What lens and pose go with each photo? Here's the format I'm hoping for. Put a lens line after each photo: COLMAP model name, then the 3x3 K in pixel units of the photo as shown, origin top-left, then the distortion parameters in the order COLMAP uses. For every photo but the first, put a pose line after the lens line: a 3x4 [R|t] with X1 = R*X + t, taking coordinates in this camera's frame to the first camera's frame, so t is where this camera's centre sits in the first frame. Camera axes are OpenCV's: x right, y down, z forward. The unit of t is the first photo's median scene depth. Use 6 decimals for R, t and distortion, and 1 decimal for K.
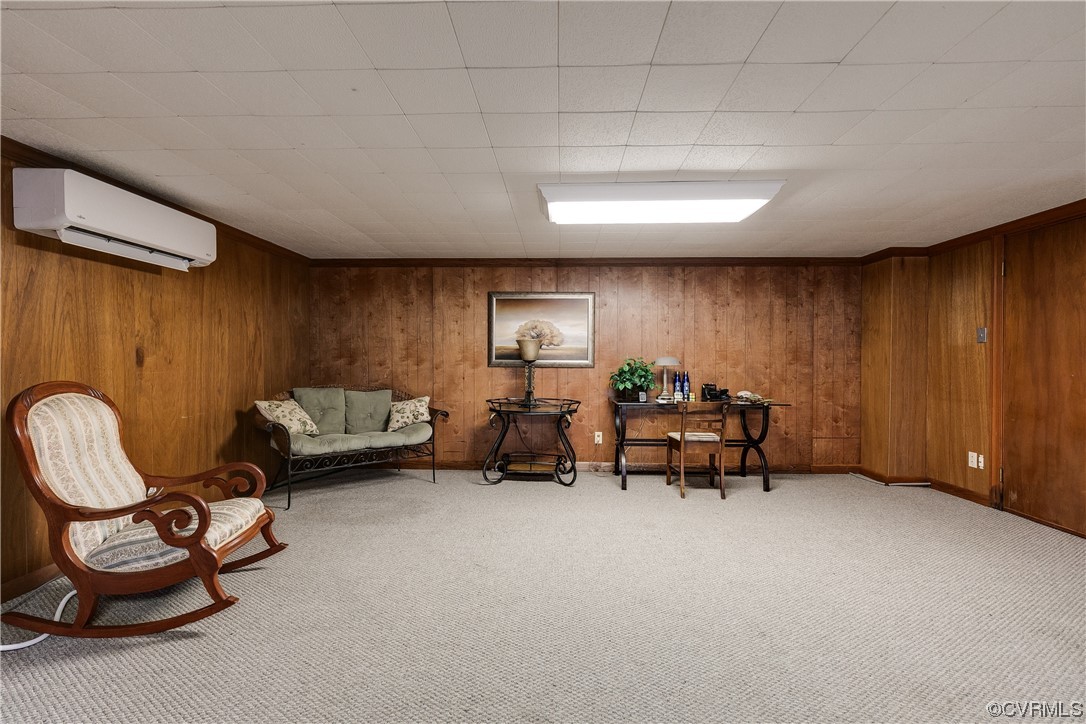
lens RADIAL K [[496.6, 0, 539.8], [0, 496.6, 358.9], [0, 0, 1]] dist [0.013776, -0.000573]
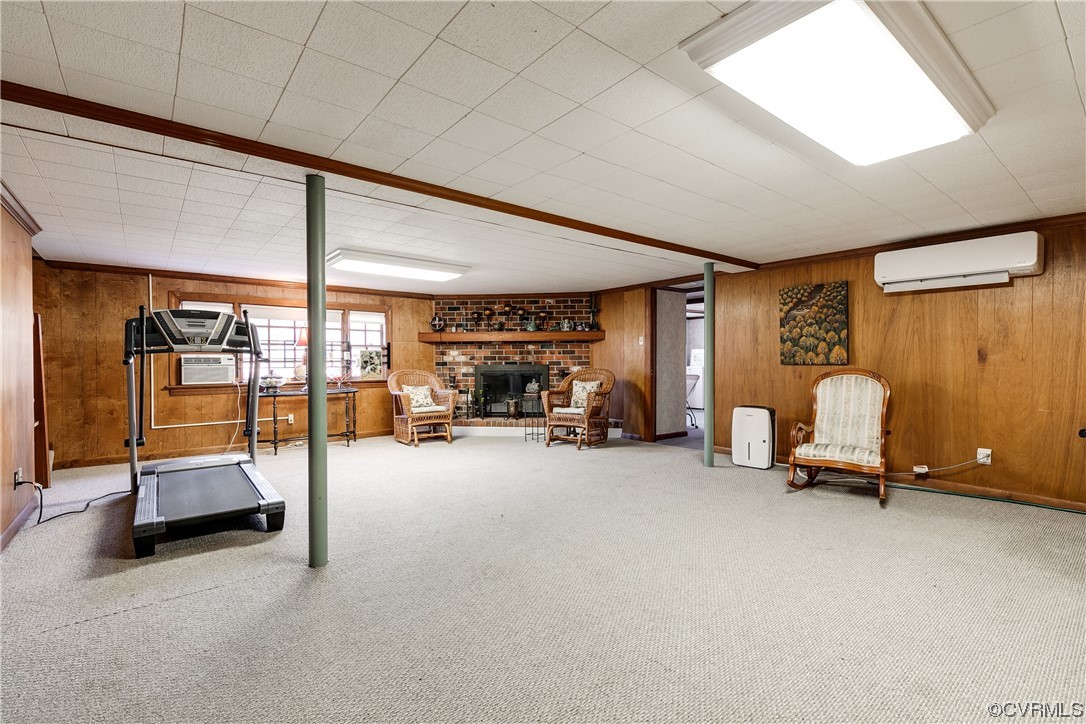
lens RADIAL K [[496.6, 0, 542.4], [0, 496.6, 361.9], [0, 0, 1]] dist [0.013776, -0.000573]
pose [[-0.756146, 0.007476, -0.654360, 1.044316], [0.005059, 0.999972, 0.005579, 0.000474], [0.654383, 0.000908, -0.756163, 1.398503]]
